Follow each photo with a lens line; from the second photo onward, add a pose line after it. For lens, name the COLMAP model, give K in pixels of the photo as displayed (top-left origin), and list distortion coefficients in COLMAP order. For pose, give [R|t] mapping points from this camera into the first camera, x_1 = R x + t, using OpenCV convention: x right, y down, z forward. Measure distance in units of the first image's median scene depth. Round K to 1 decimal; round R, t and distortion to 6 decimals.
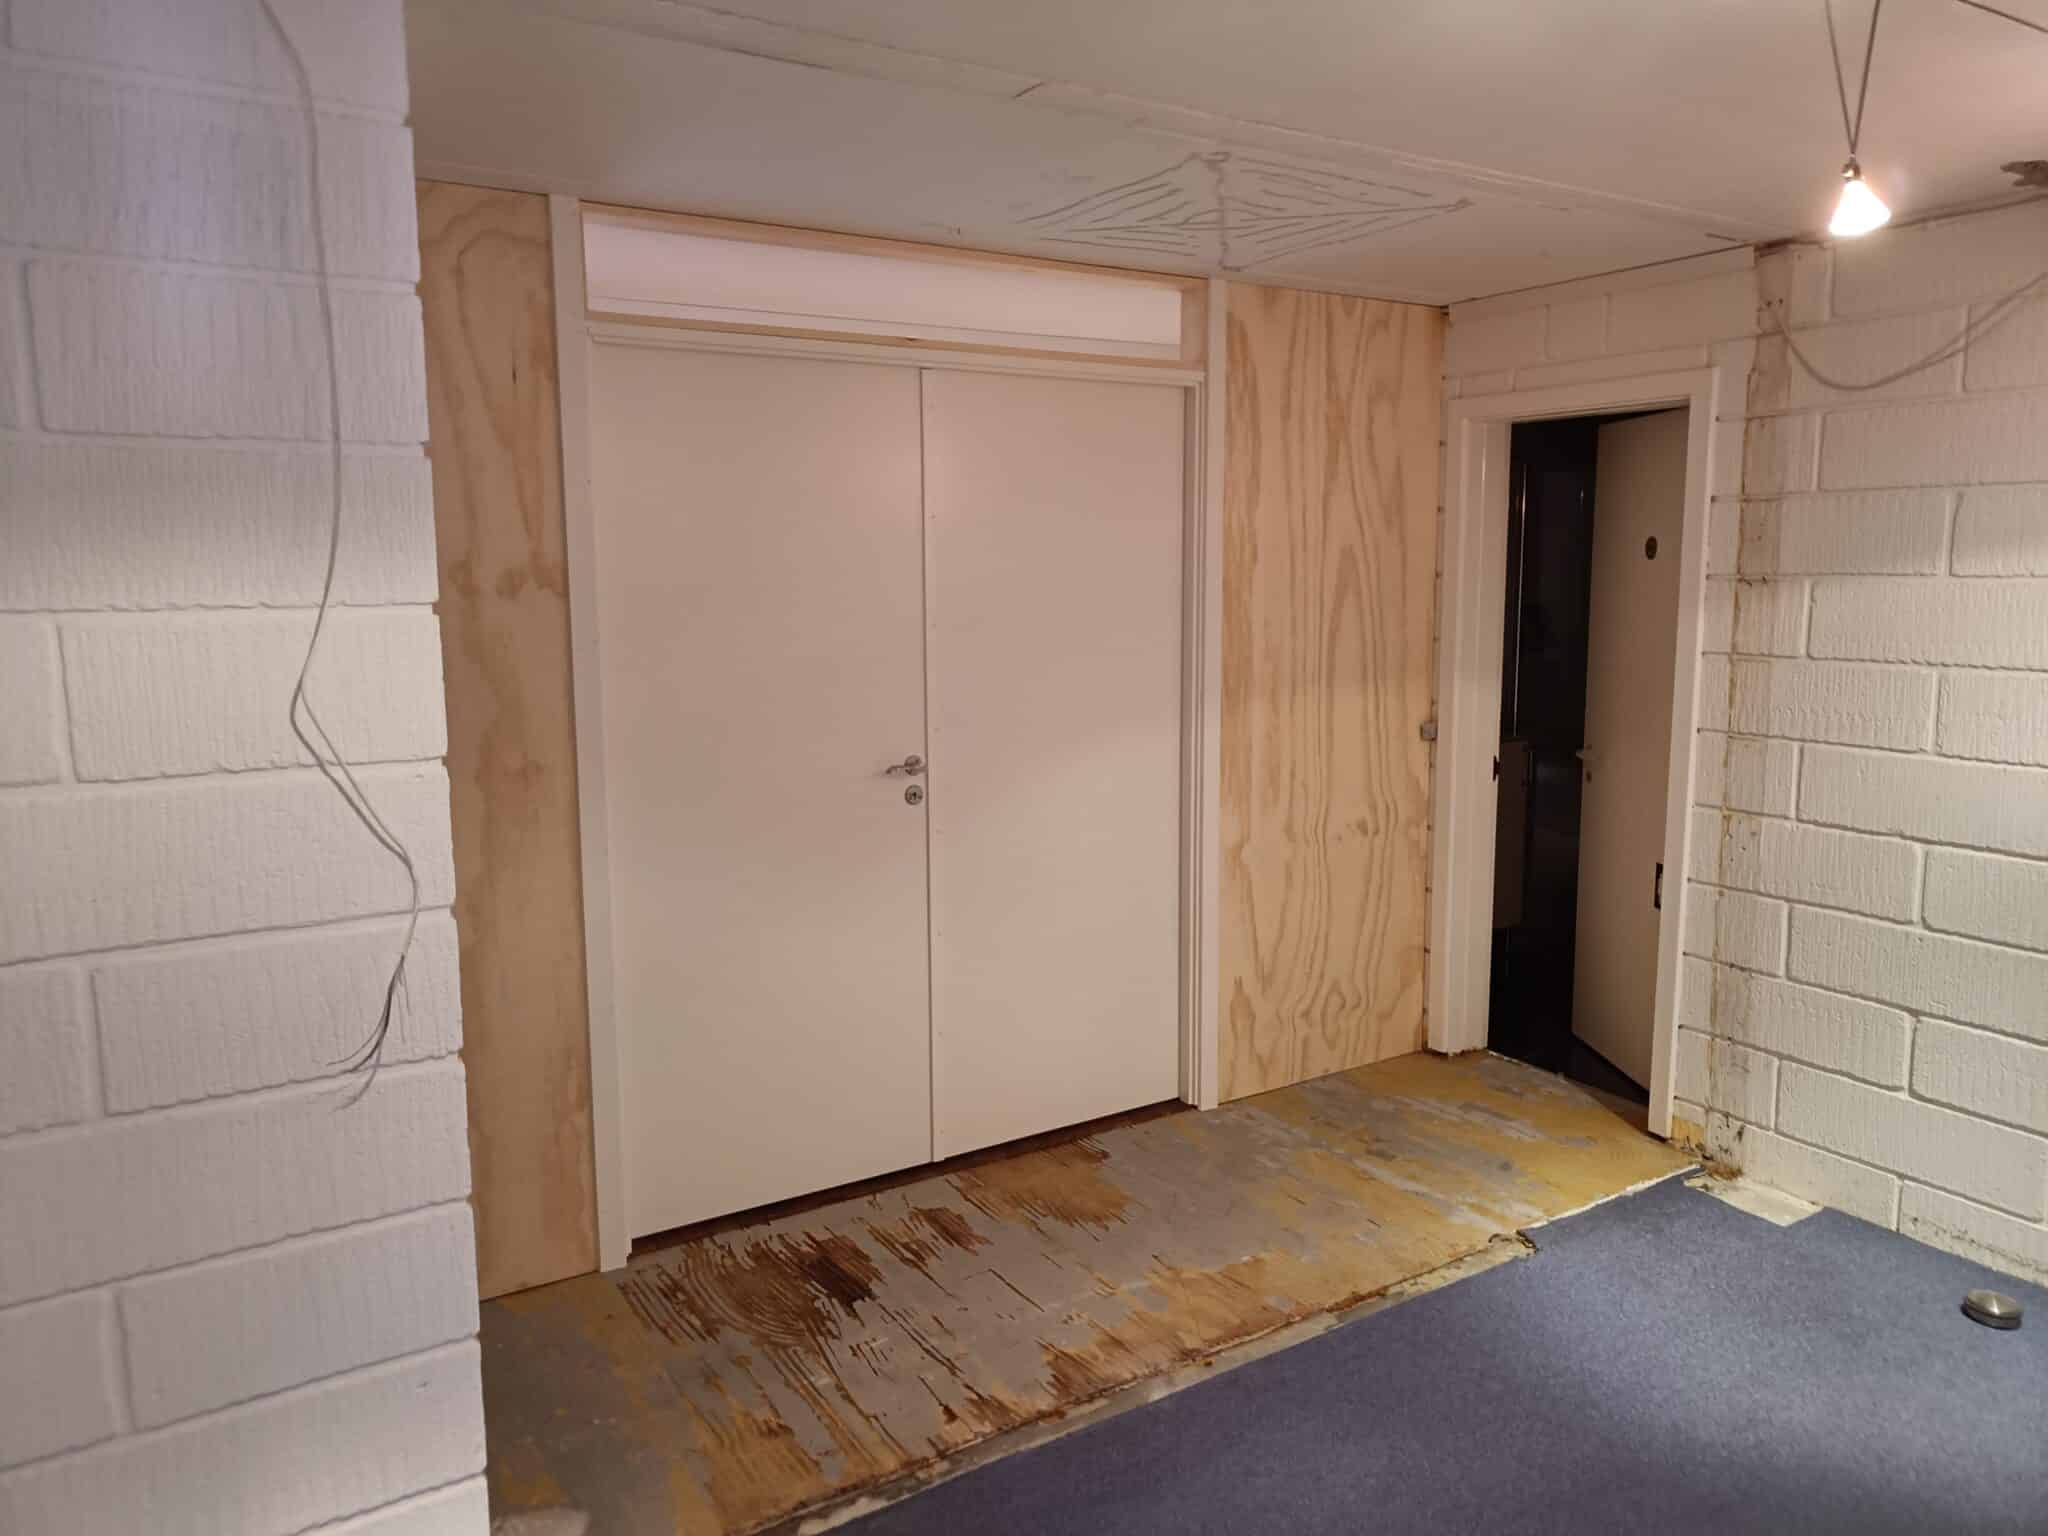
lens RADIAL K [[1402.9, 0, 1016.9], [0, 1402.9, 733.7], [0, 0, 1]] dist [0.005157, 0.003669]
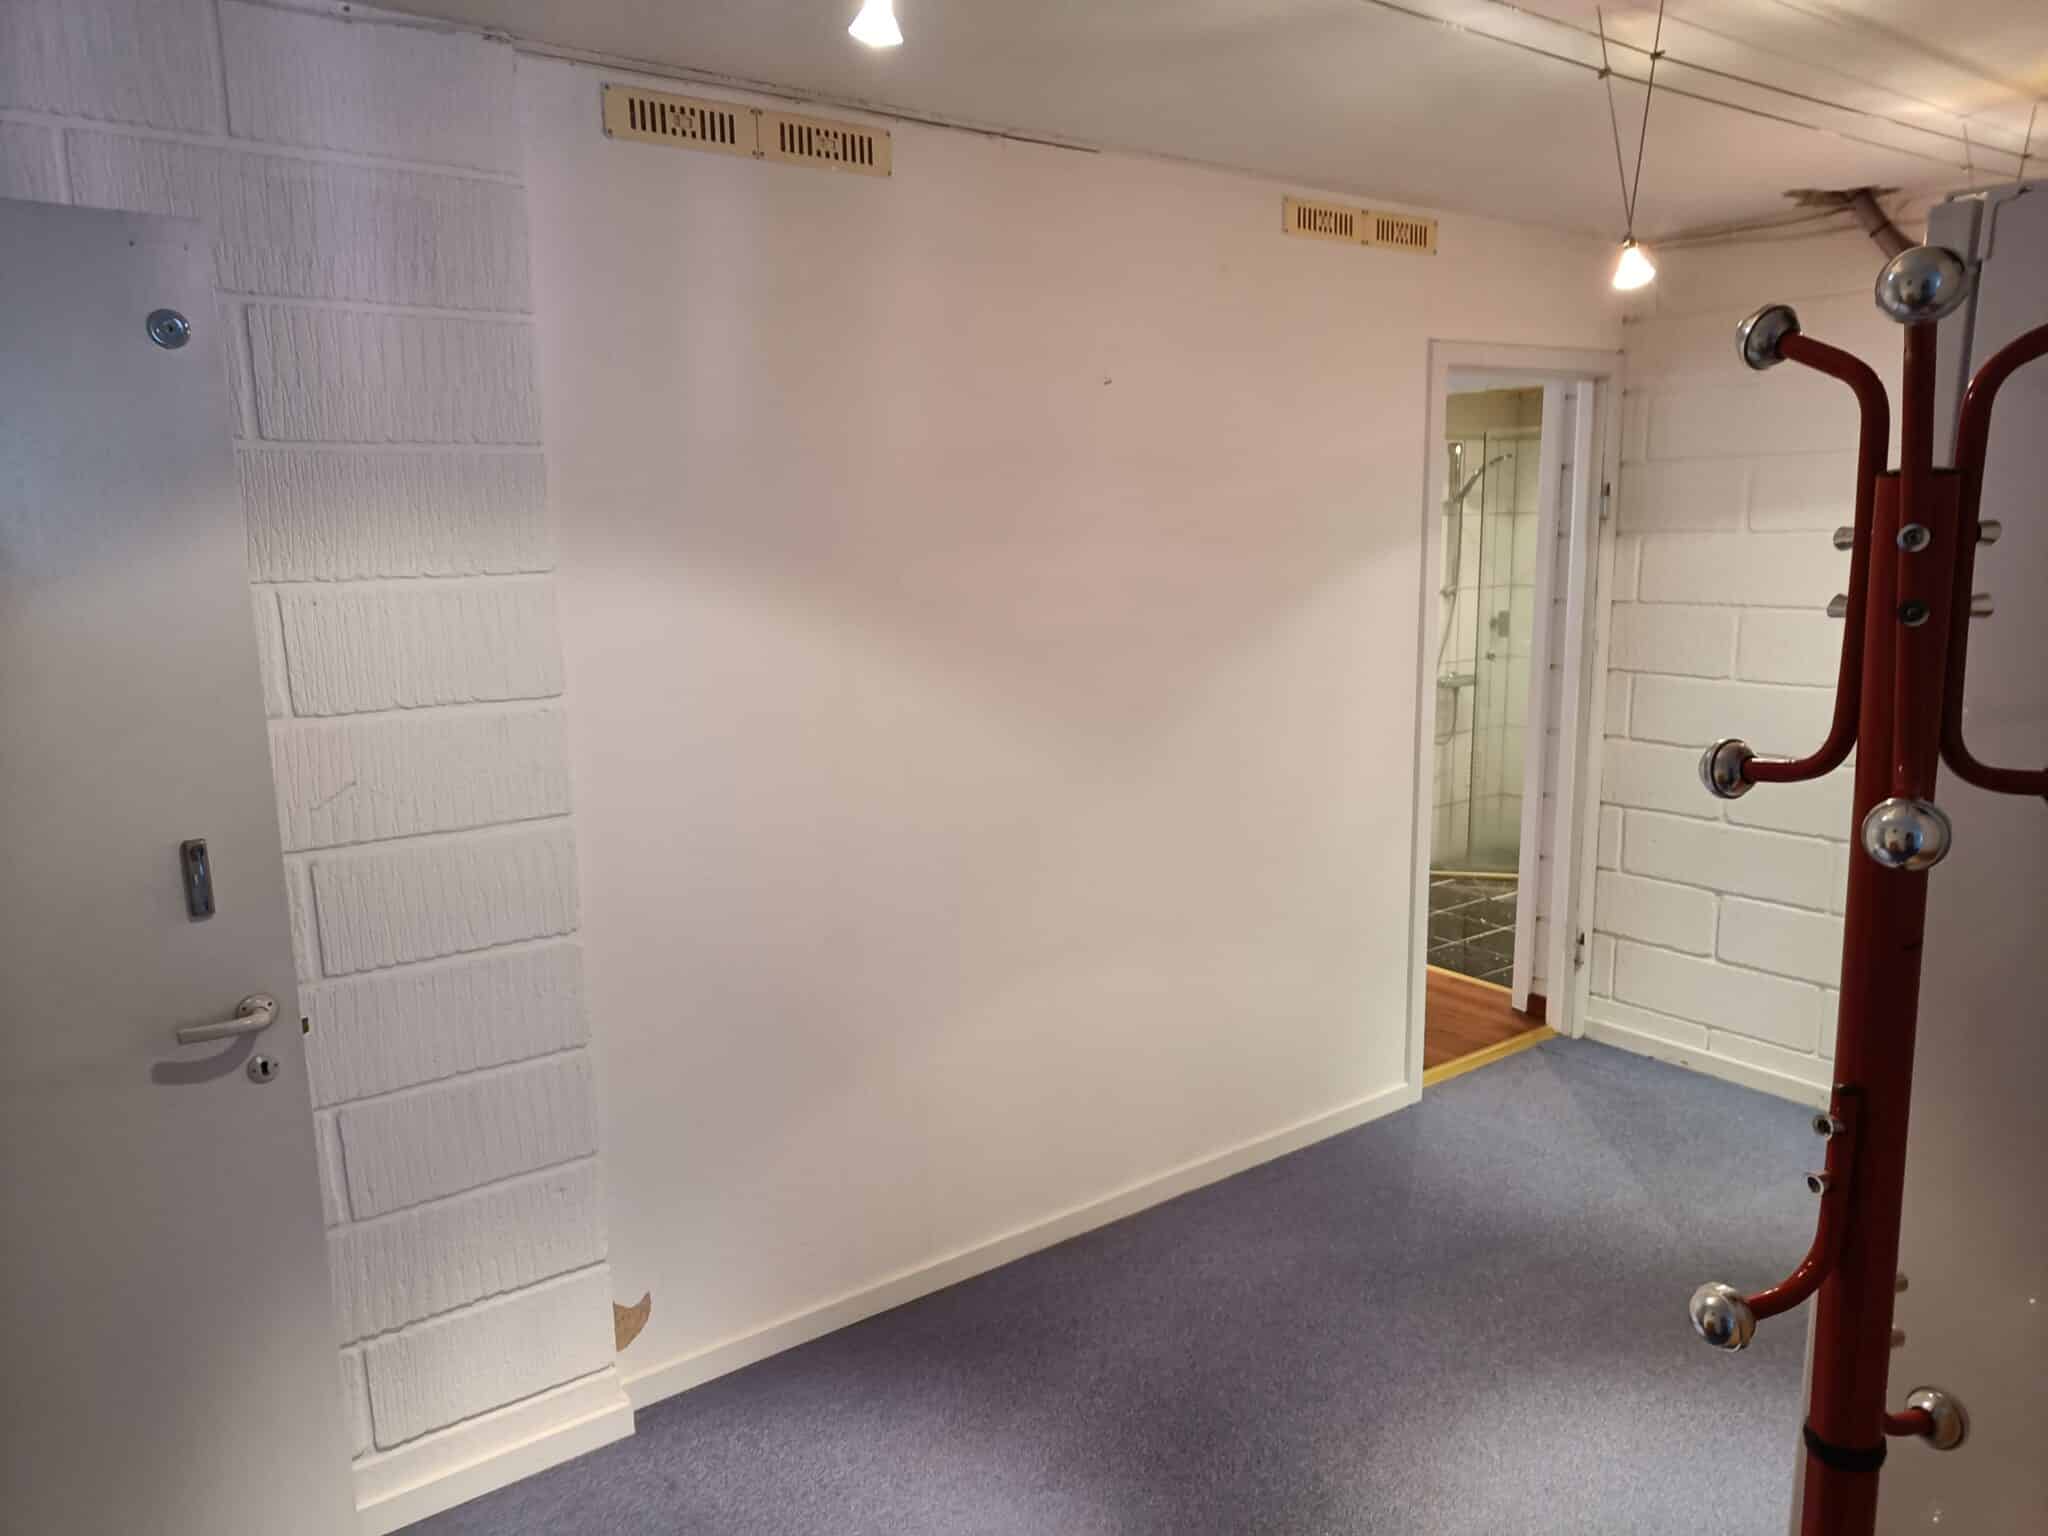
lens RADIAL K [[1429.4, 0, 1024.0], [0, 1429.4, 768.0], [0, 0, 1]] dist [0.004337, 0.005694]
pose [[0.996453, -0.025449, 0.080215, -0.100298], [0.021502, 0.998534, 0.049683, 0.027037], [-0.081362, -0.047782, 0.995539, -0.305928]]
